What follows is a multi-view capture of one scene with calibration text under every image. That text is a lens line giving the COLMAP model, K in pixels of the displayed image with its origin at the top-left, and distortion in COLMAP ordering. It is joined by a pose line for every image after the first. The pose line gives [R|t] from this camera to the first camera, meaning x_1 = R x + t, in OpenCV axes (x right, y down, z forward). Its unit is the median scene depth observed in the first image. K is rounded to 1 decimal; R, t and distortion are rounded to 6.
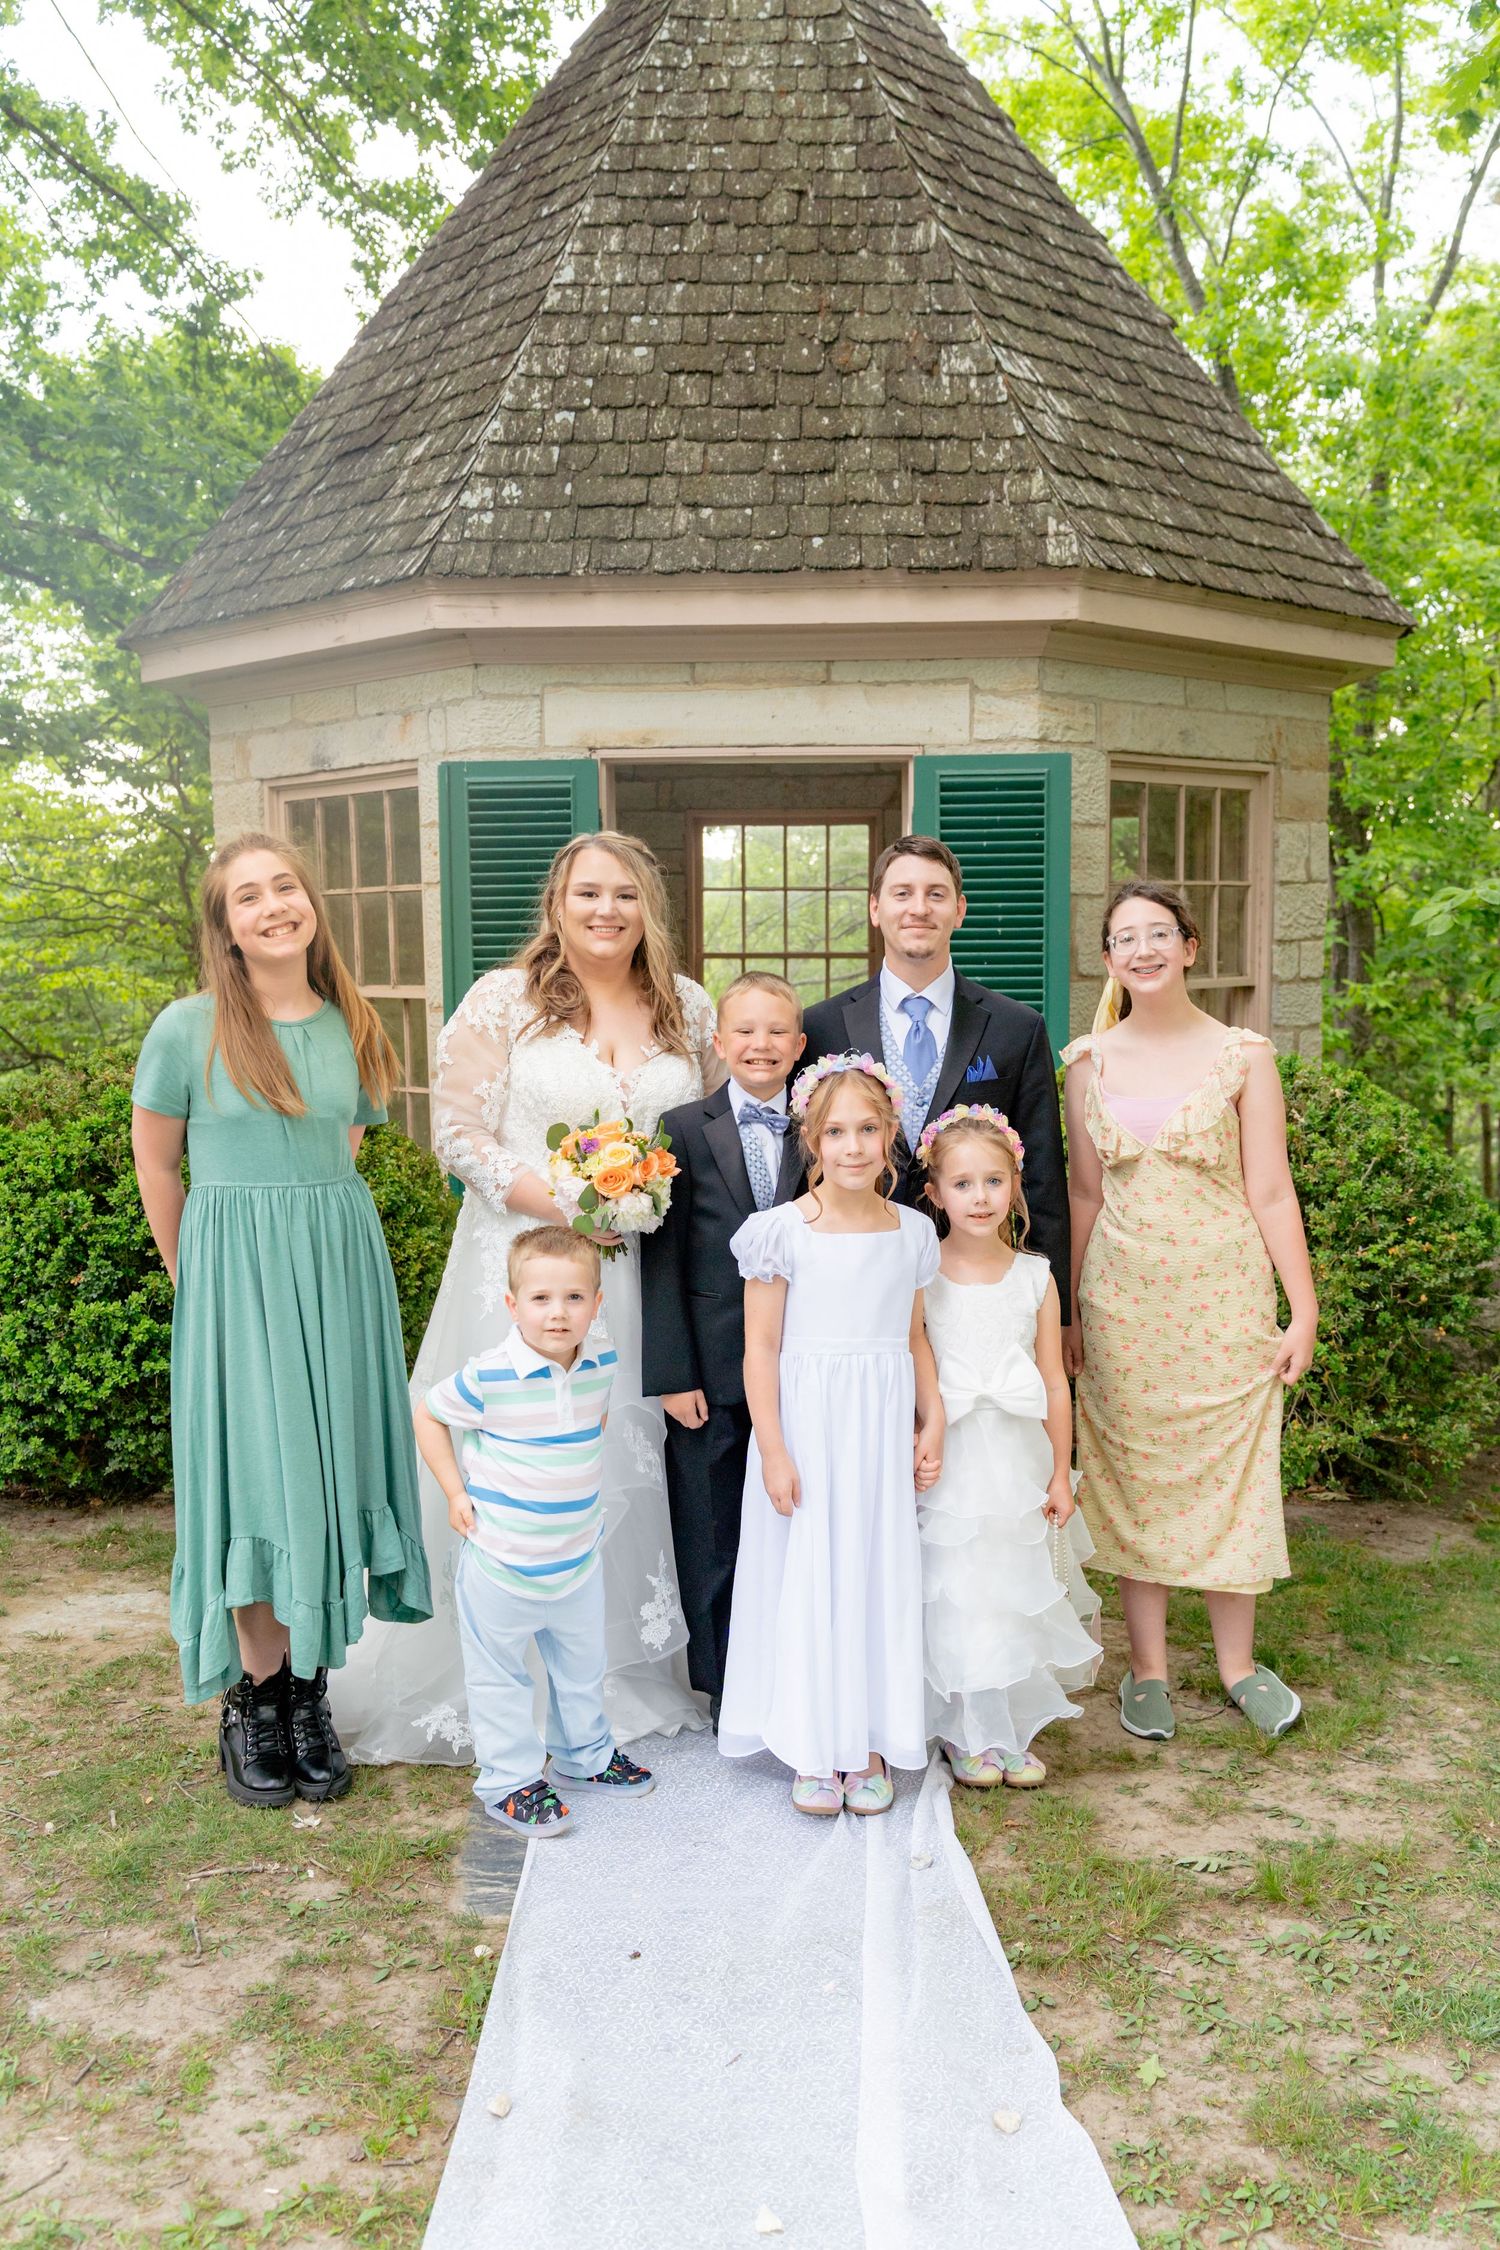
lens RADIAL K [[1925.2, 0, 768.9], [0, 1925.2, 1116.8], [0, 0, 1]] dist [0.006931, 0.000873]
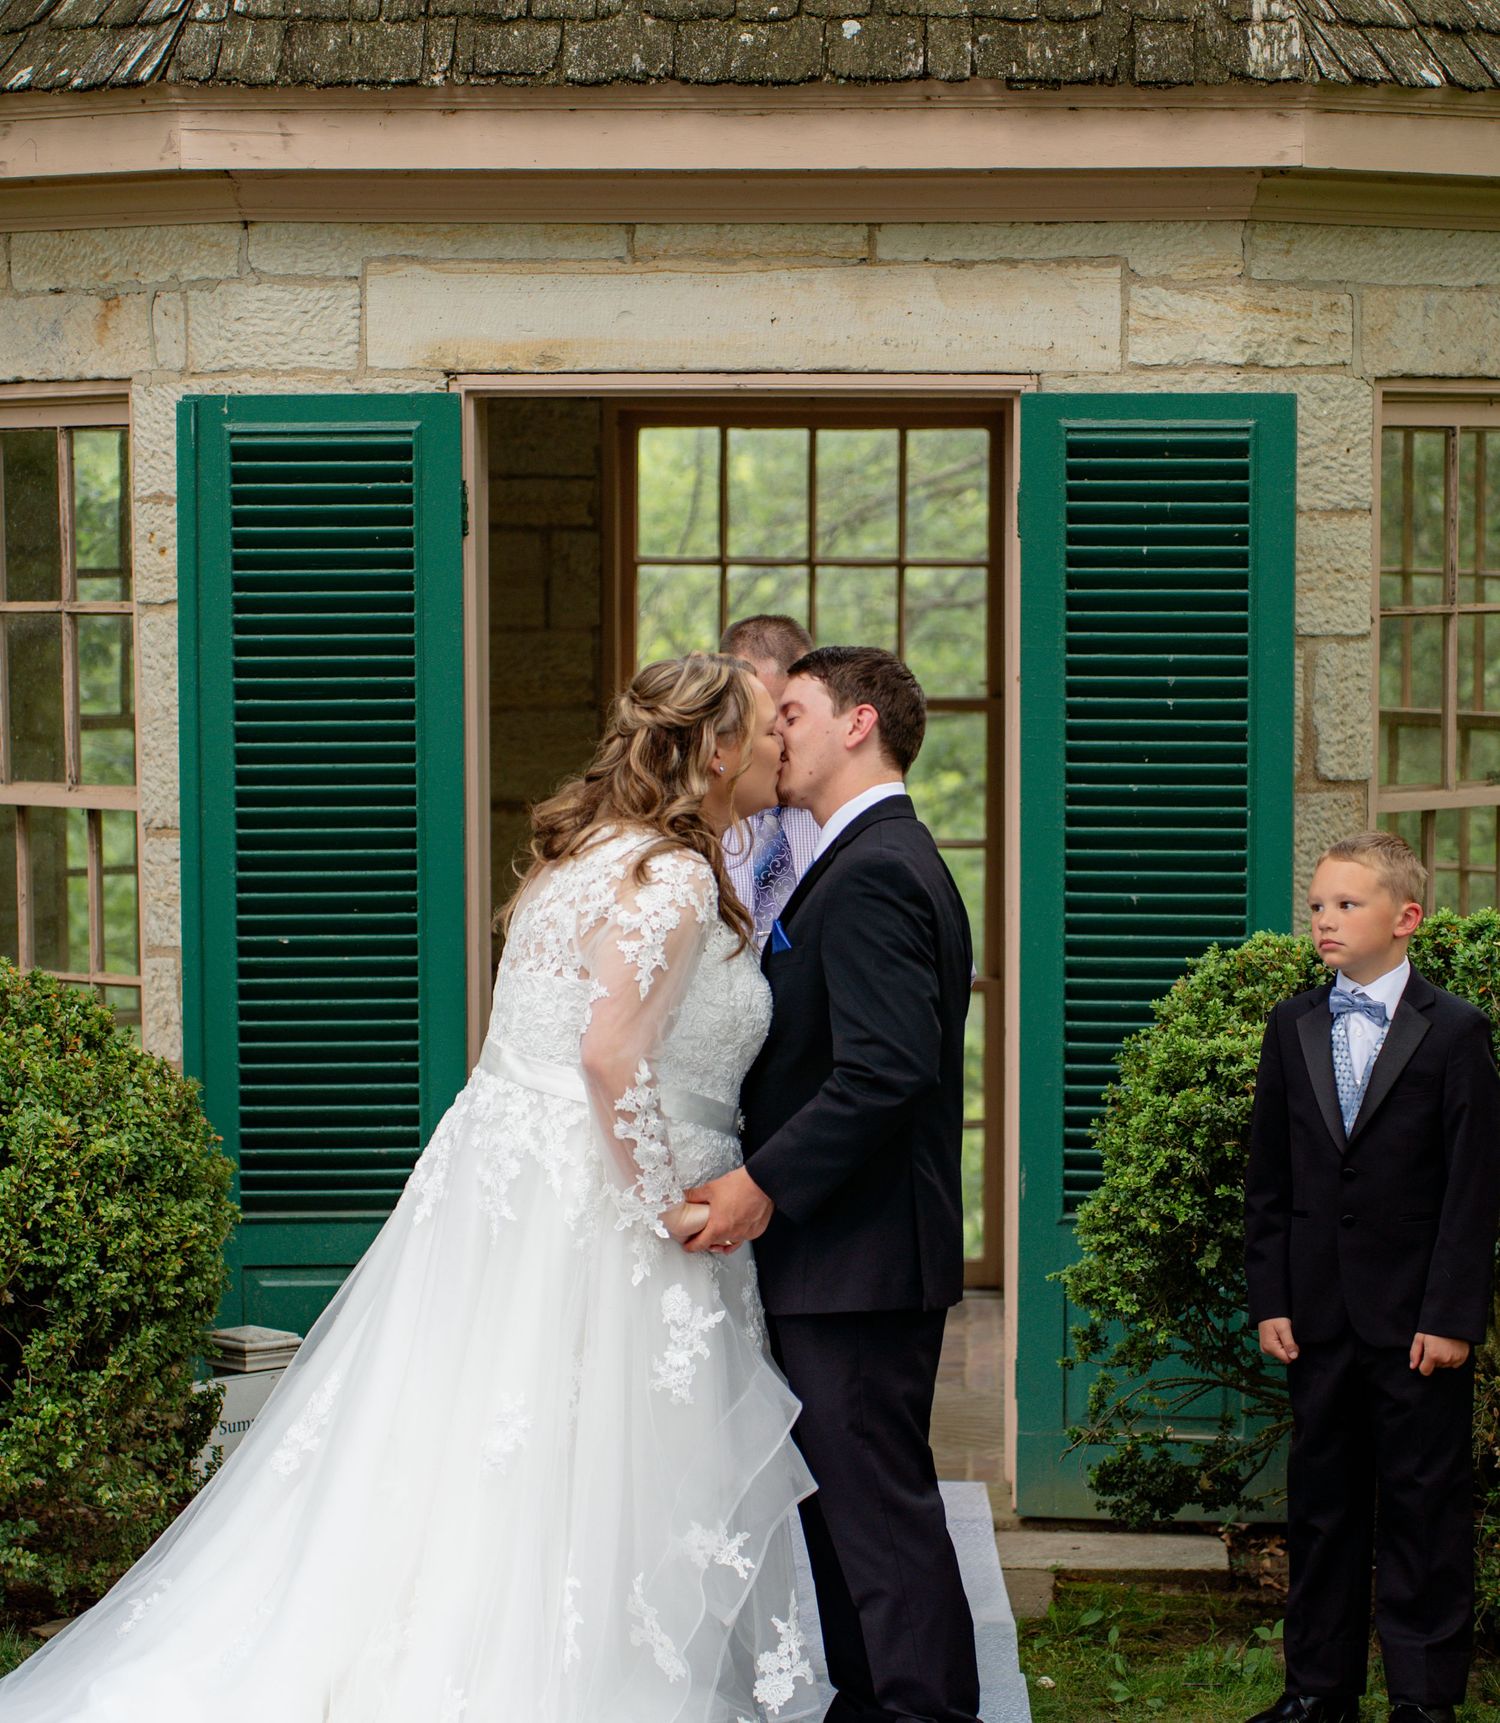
lens RADIAL K [[5543.2, 0, 884.2], [0, 5543.2, 977.2], [0, 0, 1]] dist [0.092816, 0.000000]
pose [[0.999855, 0.007554, 0.015252, 0.011437], [-0.007279, 0.999812, -0.017992, 0.013592], [-0.015385, 0.017879, 0.999722, -0.622449]]
